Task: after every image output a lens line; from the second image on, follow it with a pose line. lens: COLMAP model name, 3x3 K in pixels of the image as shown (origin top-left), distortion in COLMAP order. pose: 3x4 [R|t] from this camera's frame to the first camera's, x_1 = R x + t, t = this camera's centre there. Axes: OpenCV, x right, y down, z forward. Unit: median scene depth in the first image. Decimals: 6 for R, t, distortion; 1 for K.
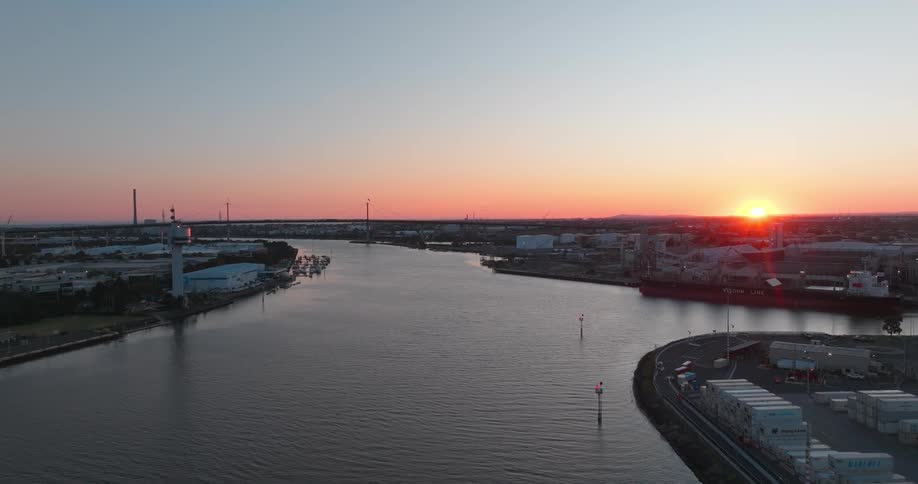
lens RADIAL K [[647.1, 0, 456.0], [0, 647.1, 241.8], [0, 0, 1]] dist [0.004845, 0.006330]
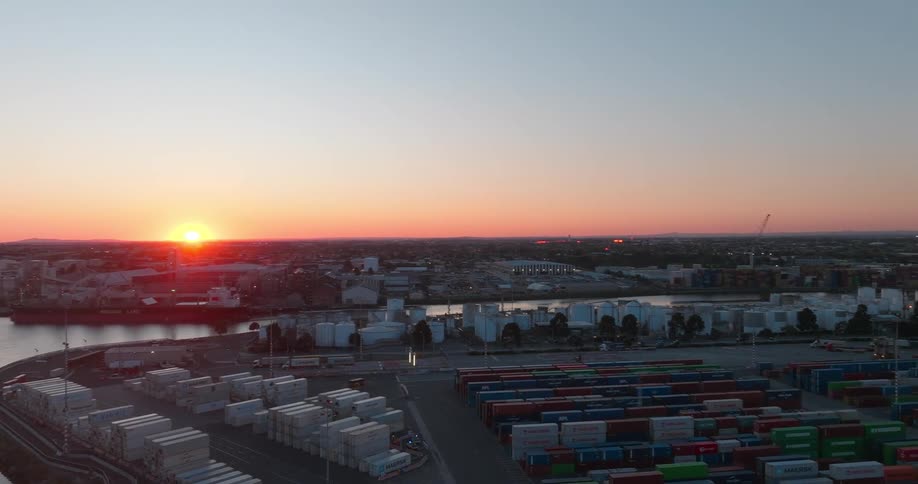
lens RADIAL K [[677.8, 0, 457.5], [0, 677.8, 228.1], [0, 0, 1]] dist [0.007896, 0.001372]
pose [[0.692984, 0.018546, 0.720714, 0.021733], [0.023574, 0.998552, -0.048363, 0.007010], [-0.720567, 0.050505, 0.691544, -0.186583]]
